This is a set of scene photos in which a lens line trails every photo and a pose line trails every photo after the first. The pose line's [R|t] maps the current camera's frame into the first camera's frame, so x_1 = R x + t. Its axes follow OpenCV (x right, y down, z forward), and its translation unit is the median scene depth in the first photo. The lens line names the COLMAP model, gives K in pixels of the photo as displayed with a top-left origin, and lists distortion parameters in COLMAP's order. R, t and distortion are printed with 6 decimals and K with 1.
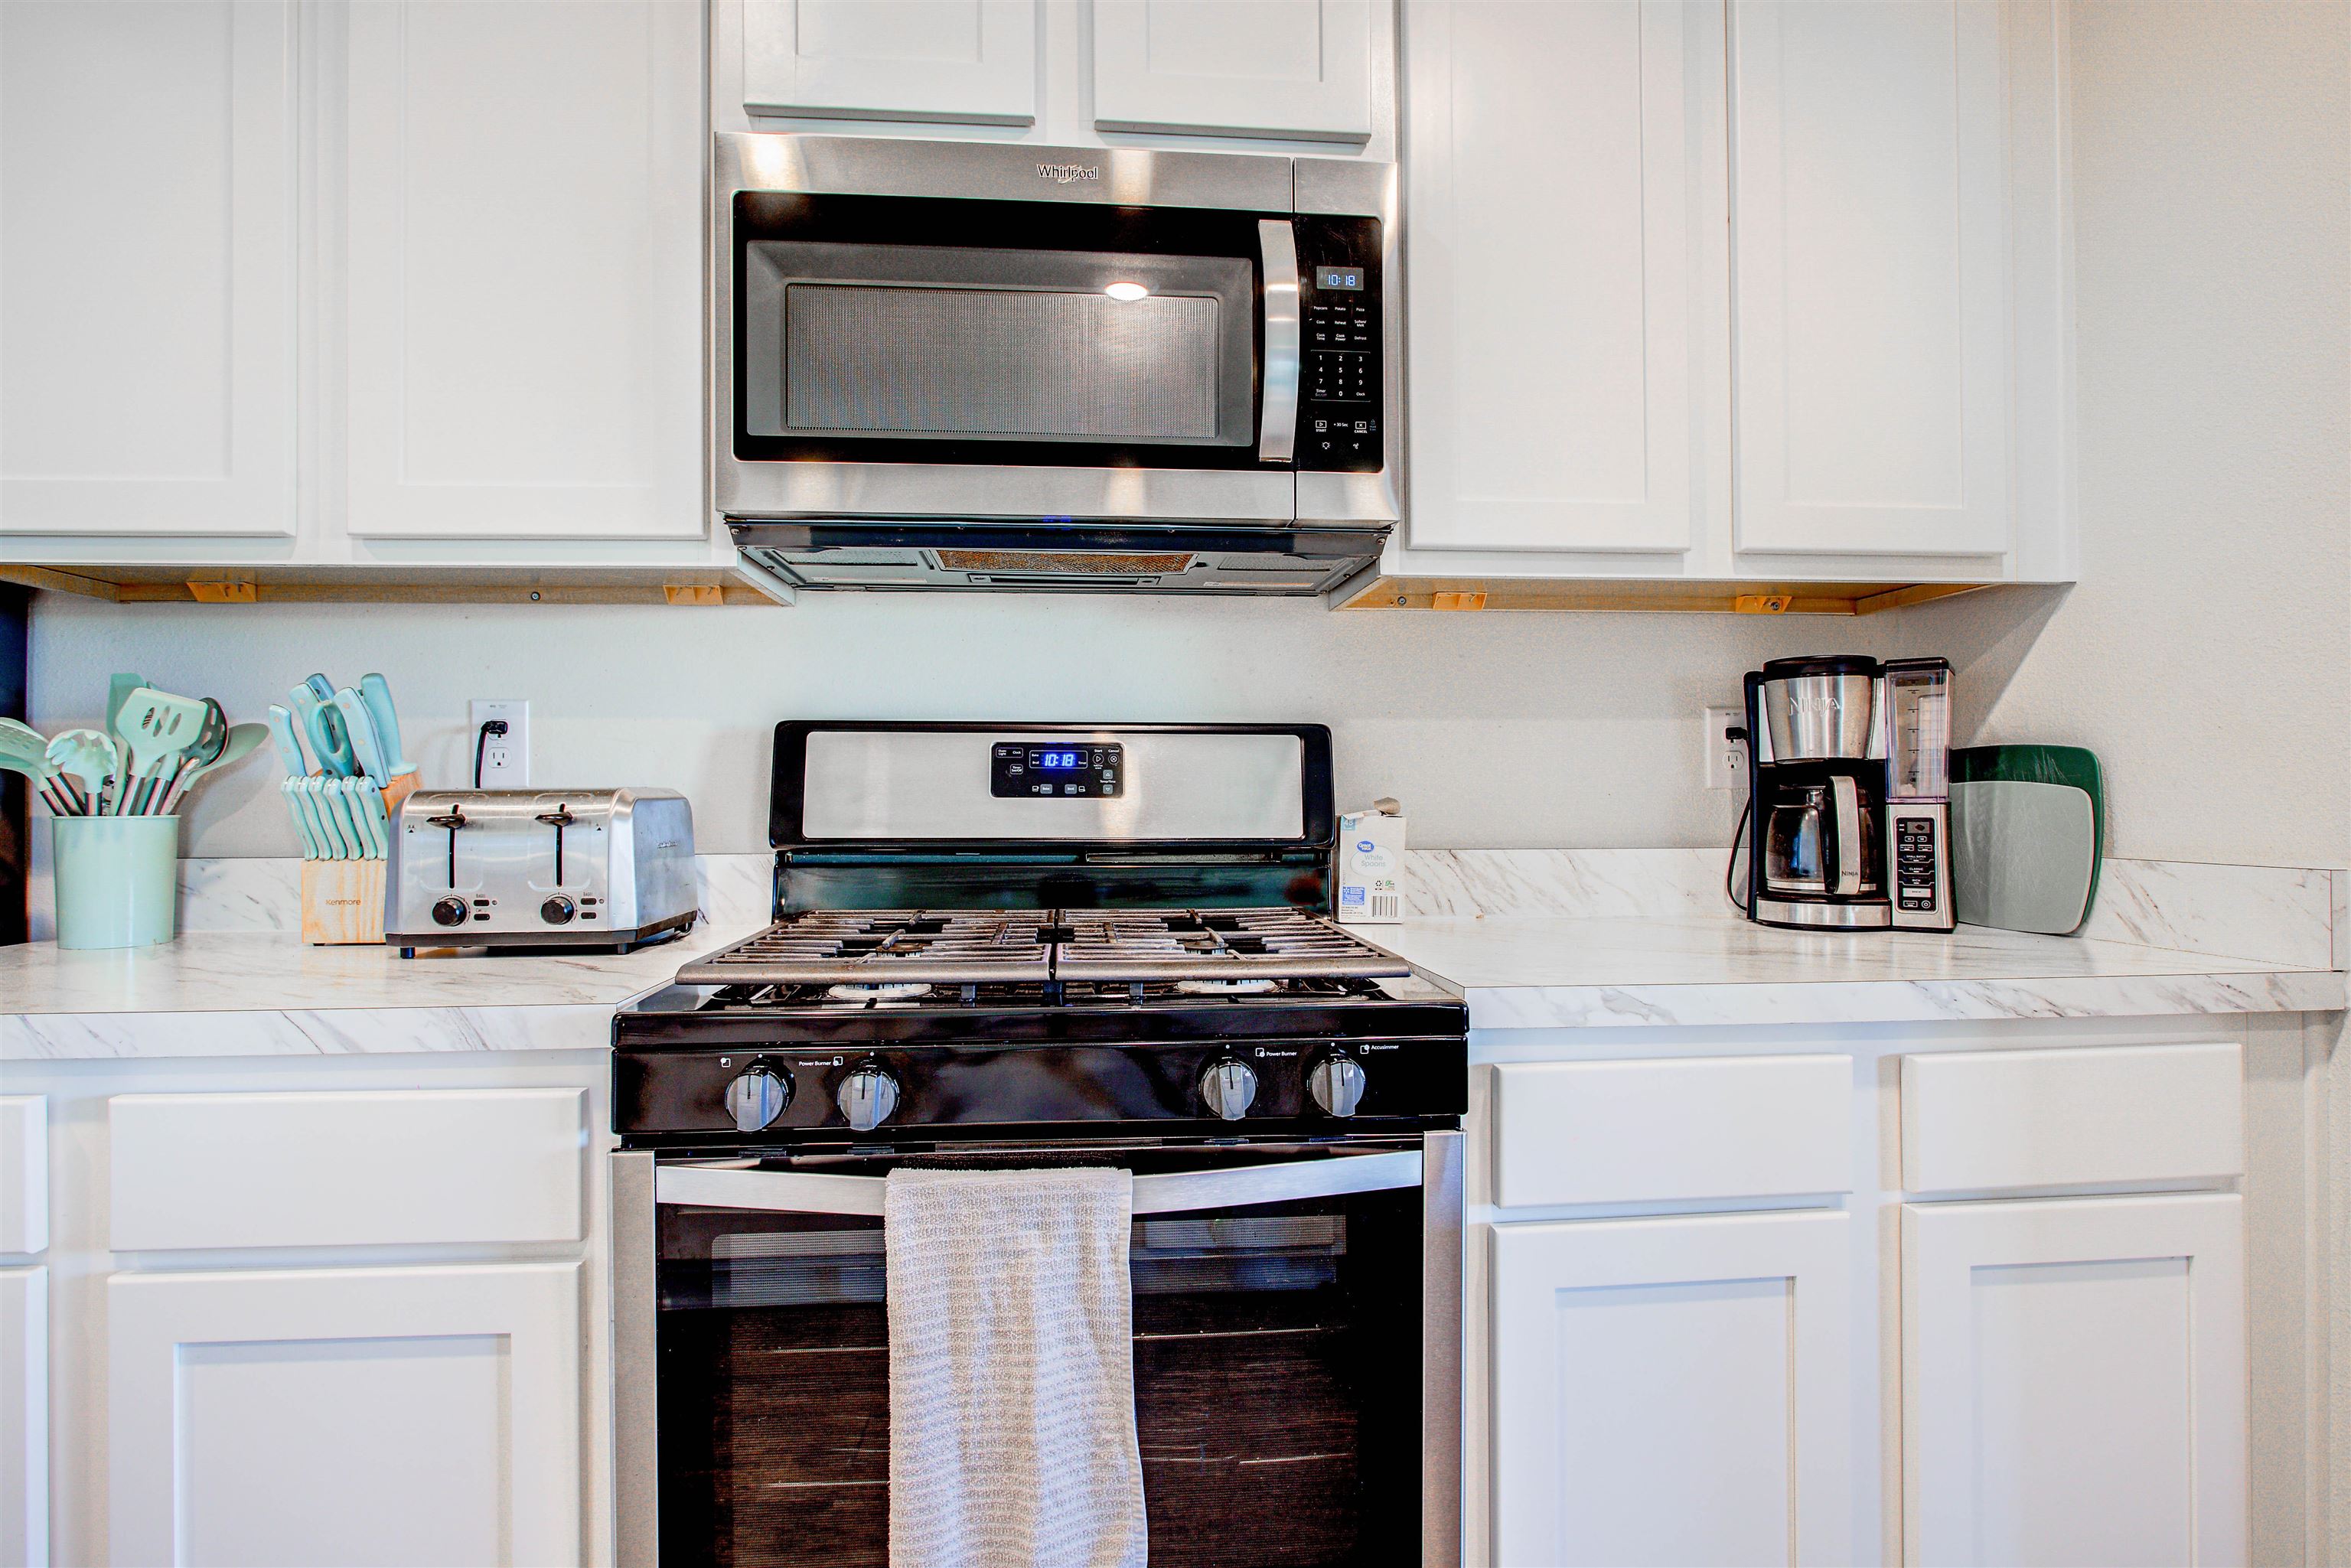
lens RADIAL K [[1185.5, 0, 1171.8], [0, 1185.5, 785.5], [0, 0, 1]] dist [-0.005856, 0.000189]
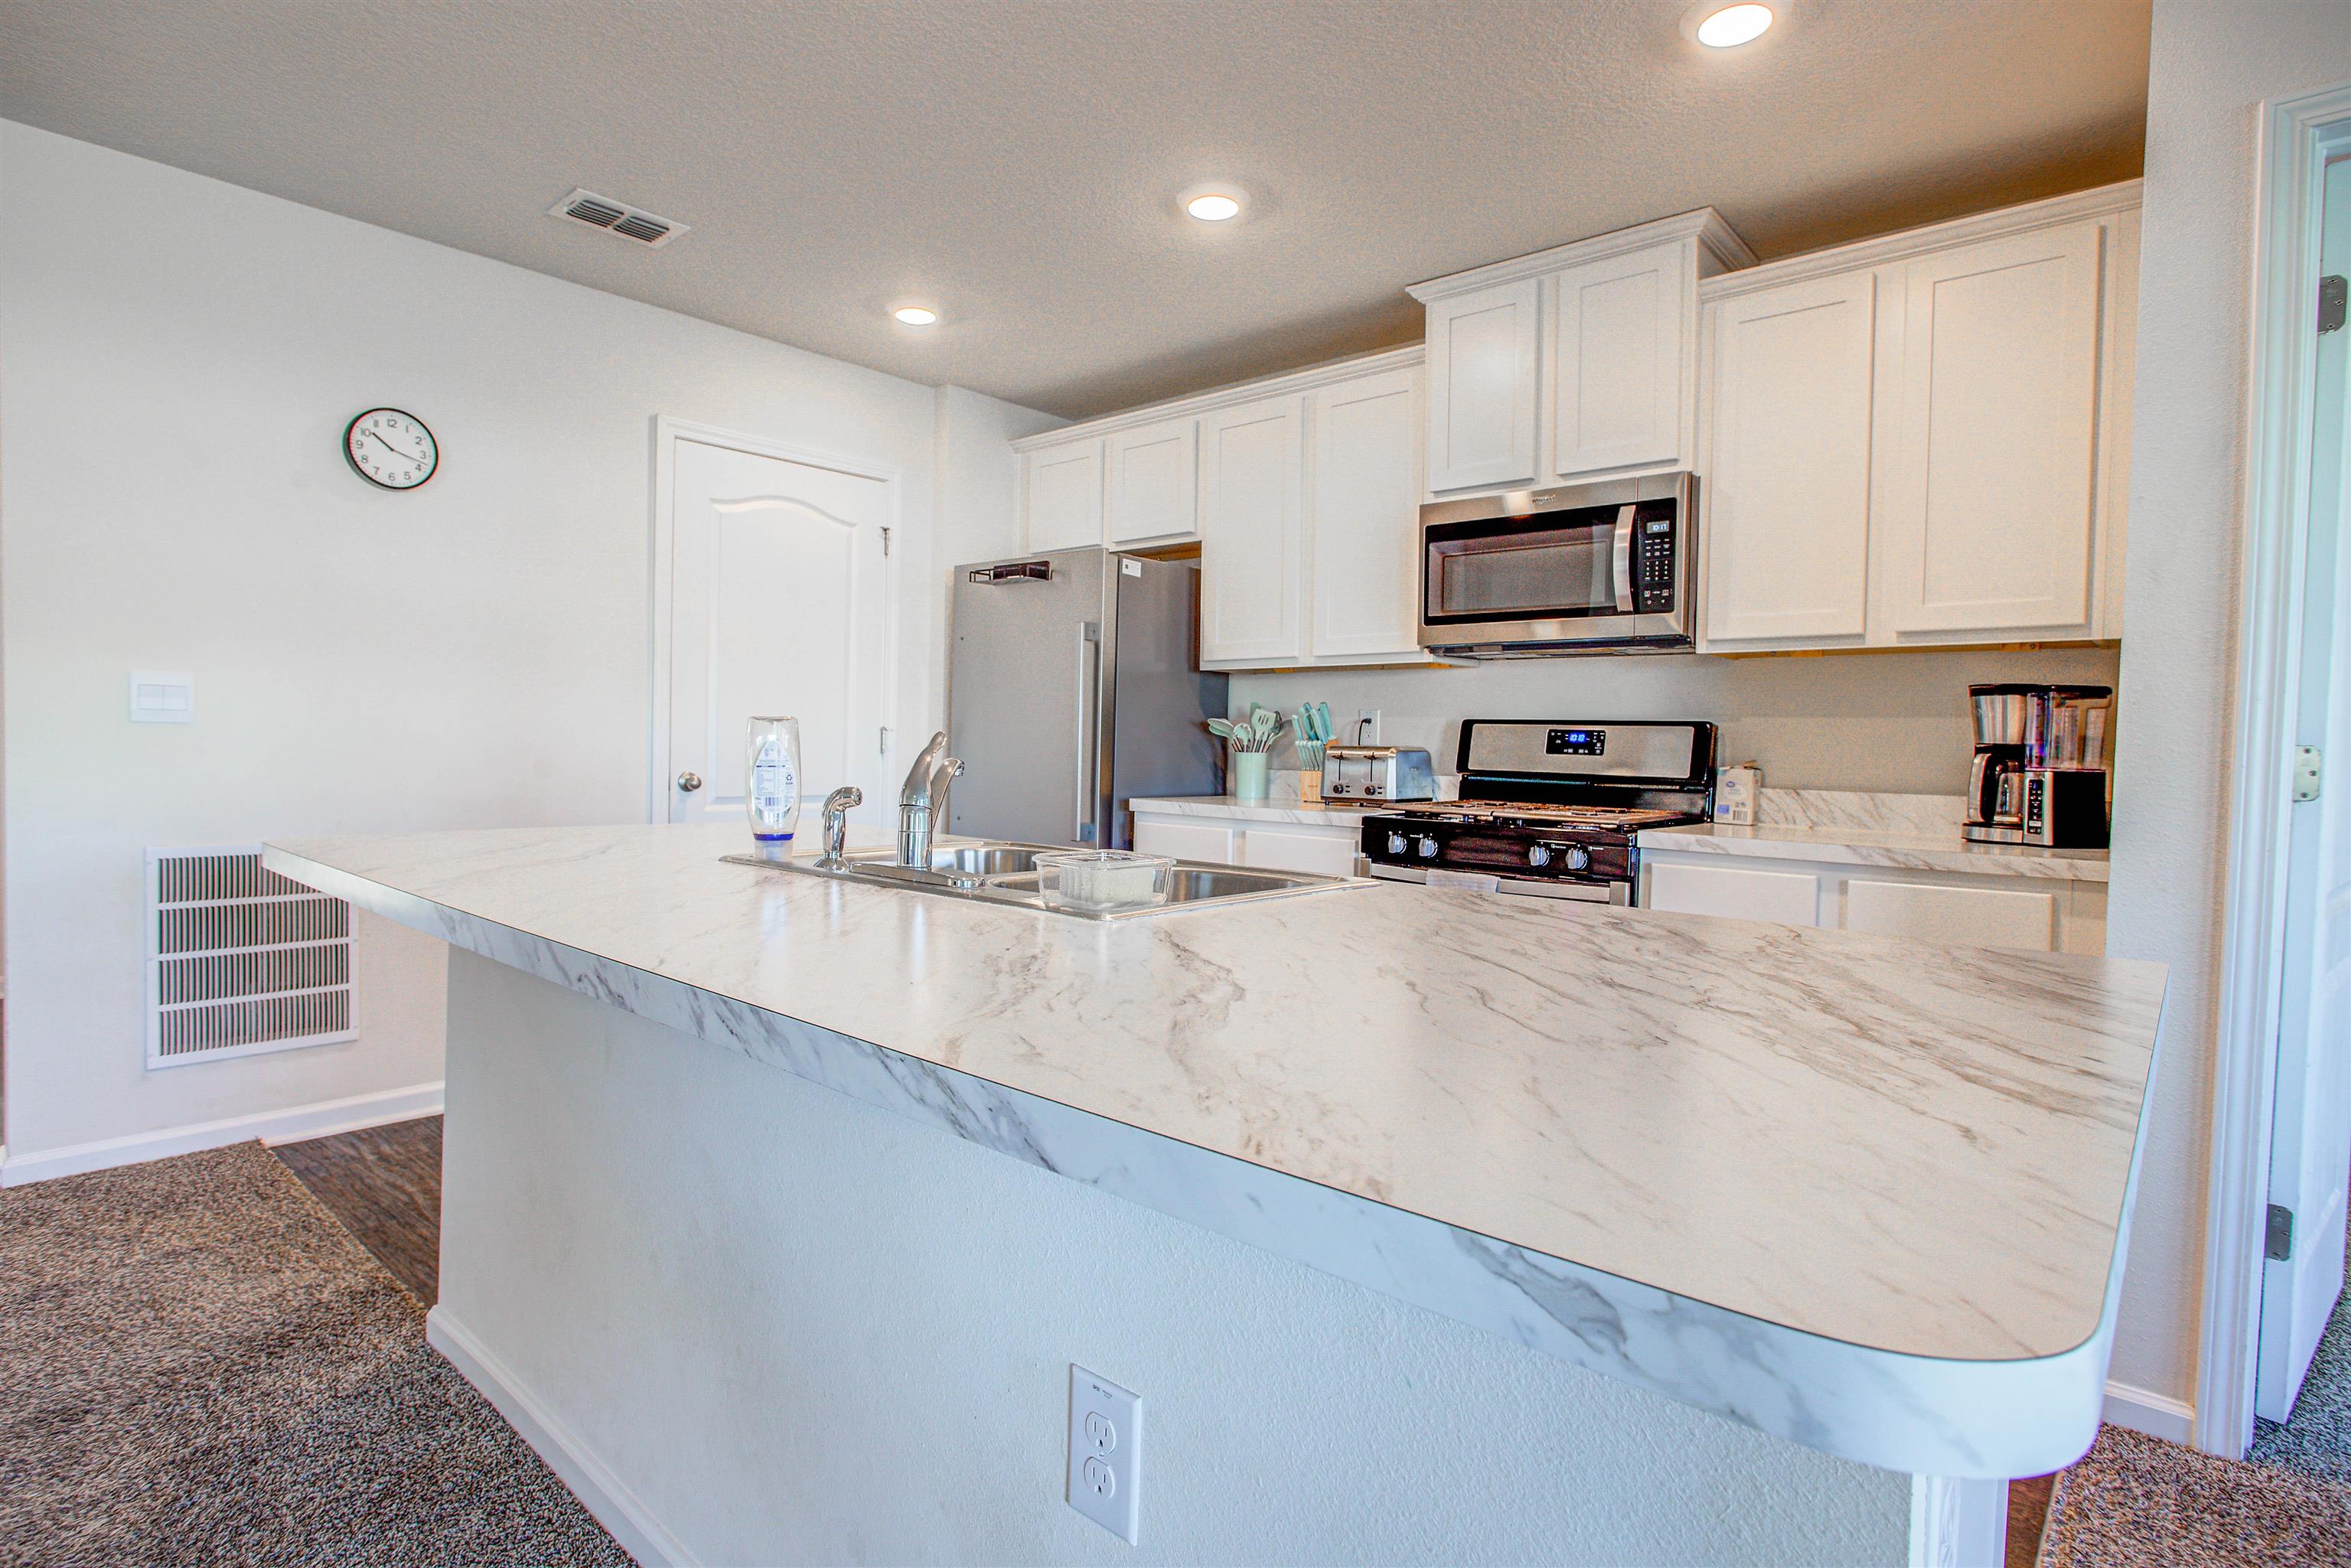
lens RADIAL K [[1209.1, 0, 1175.5], [0, 1209.1, 784.0], [0, 0, 1]] dist [-0.004158, 0.001269]
pose [[0.694735, 0.042586, -0.718004, 1.021549], [-0.018092, 0.998964, 0.041745, -0.016374], [0.719038, -0.016011, 0.694786, -1.100929]]
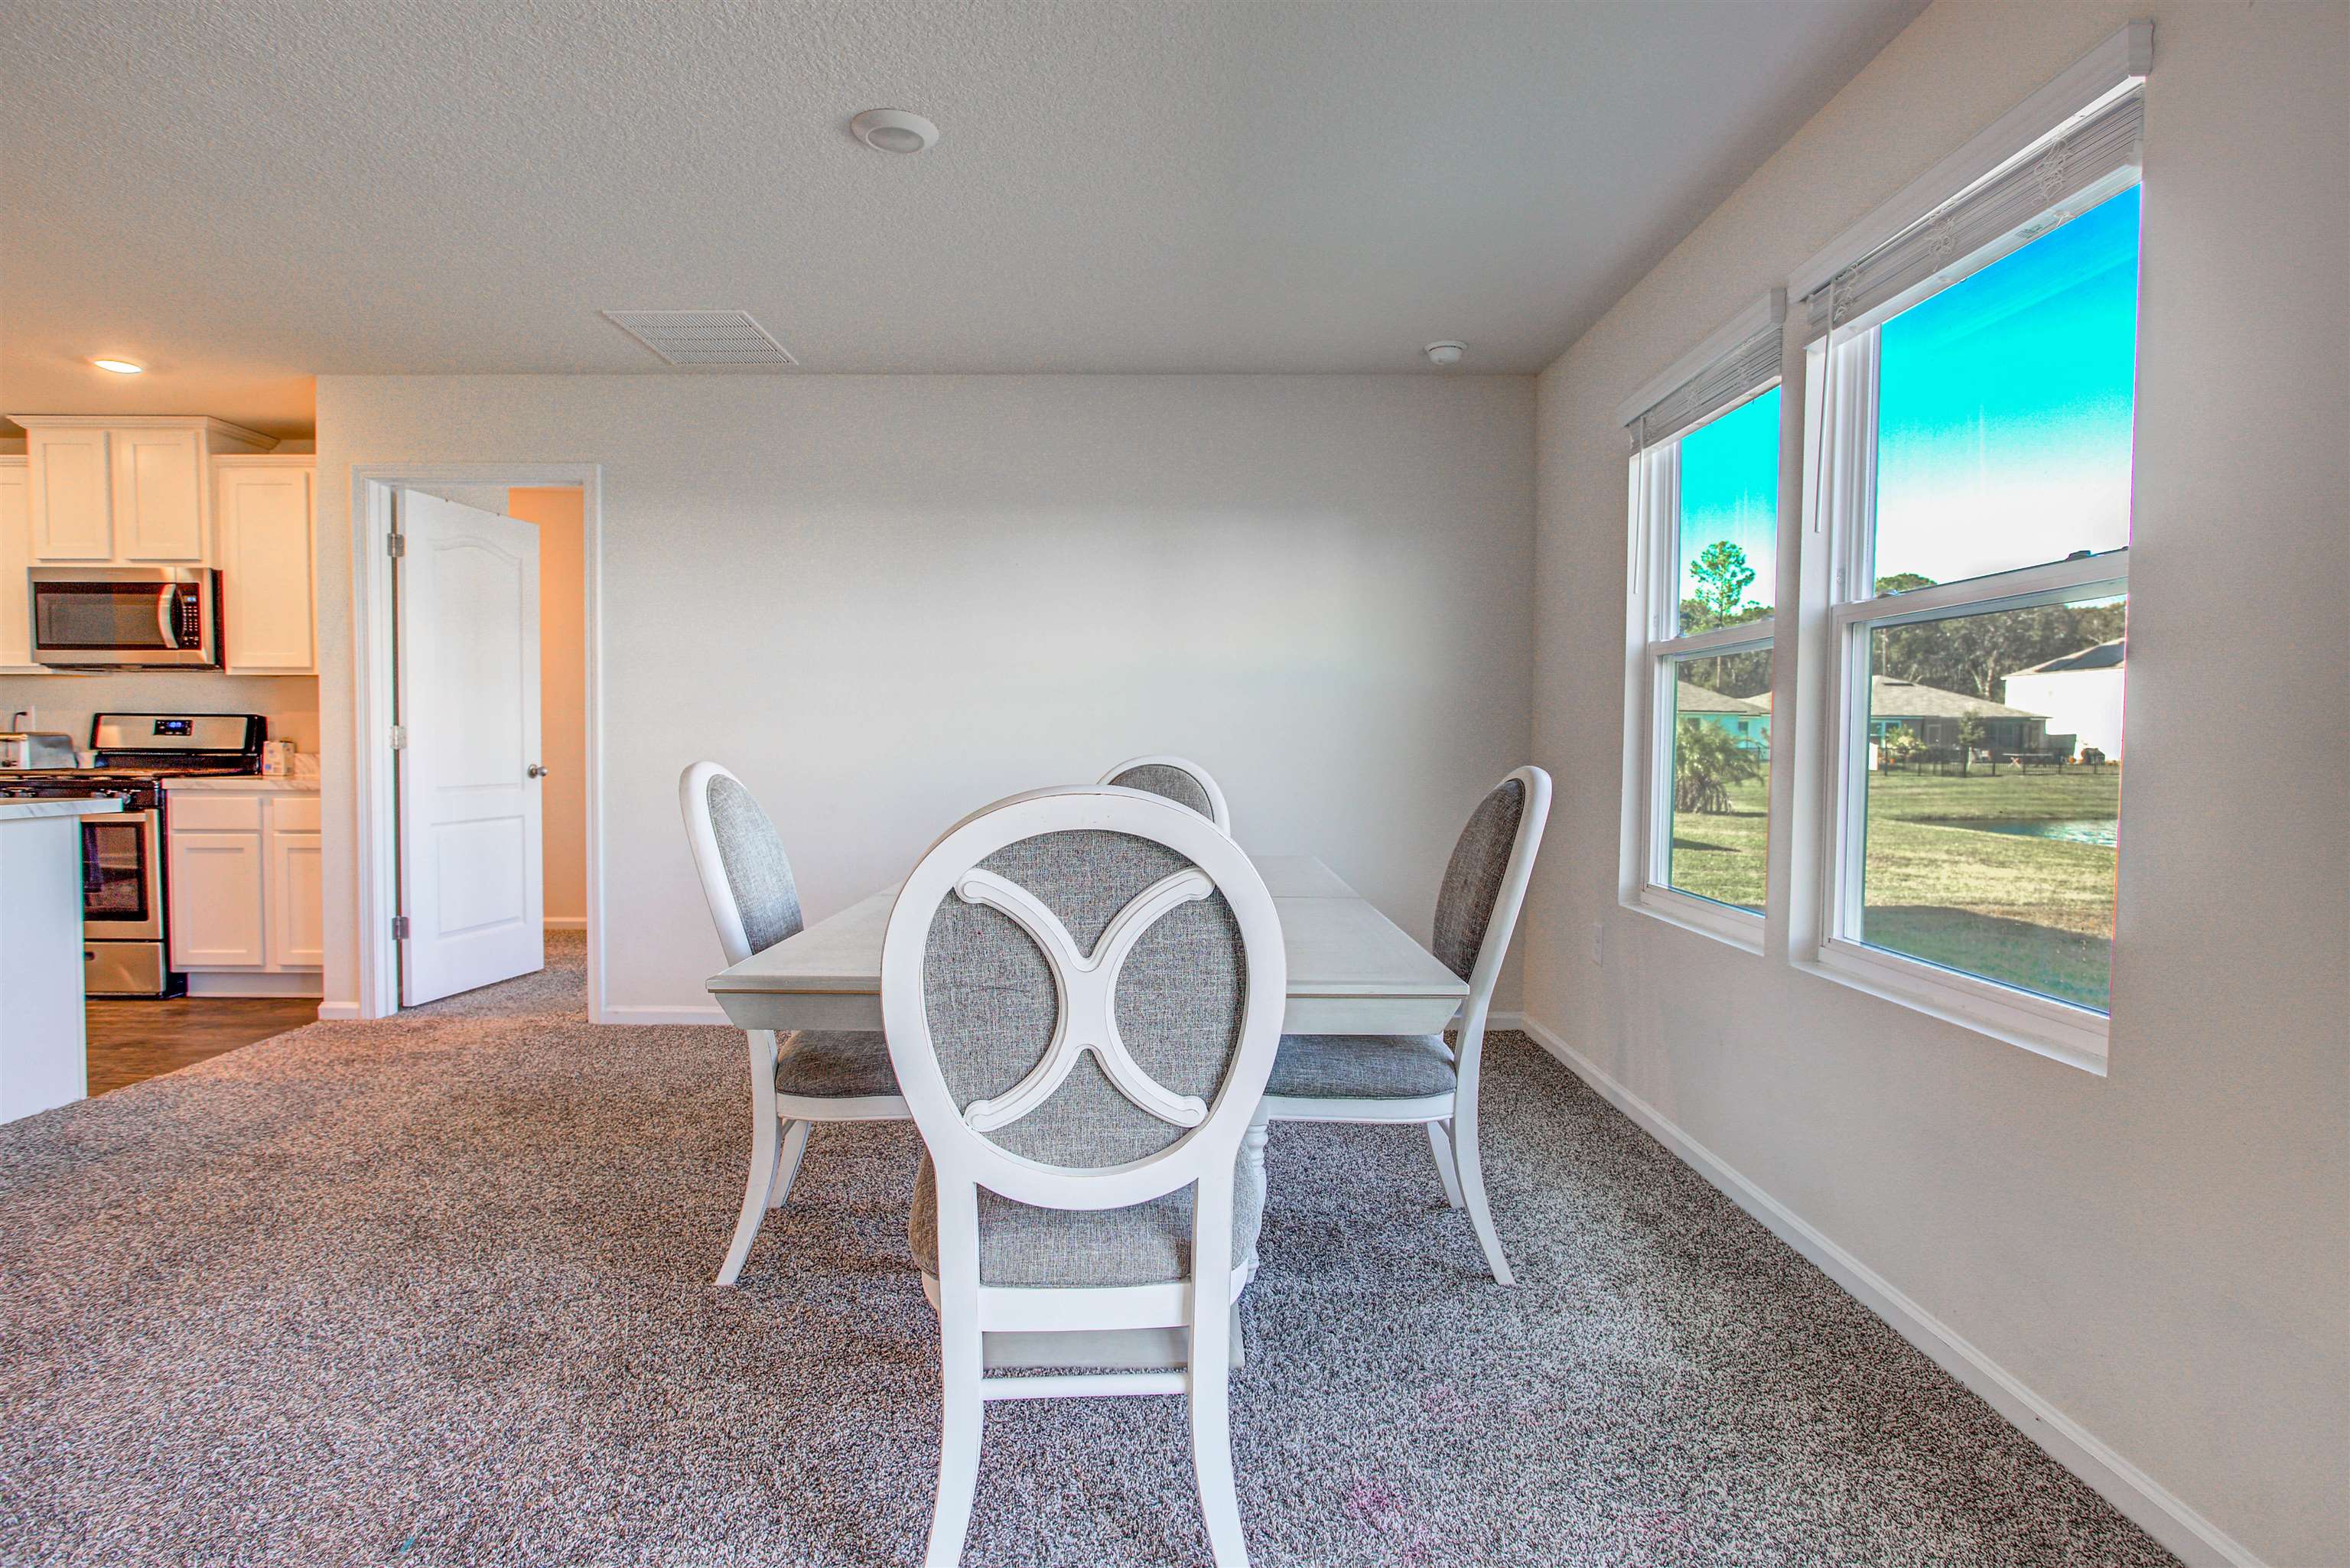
lens RADIAL K [[1208.5, 0, 1175.0], [0, 1208.5, 784.0], [0, 0, 1]] dist [-0.004158, 0.001269]
pose [[0.996861, 0.011209, -0.078372, 3.124722], [-0.007902, 0.999070, 0.042384, -0.021371], [0.078774, -0.041632, 0.996023, -2.279406]]
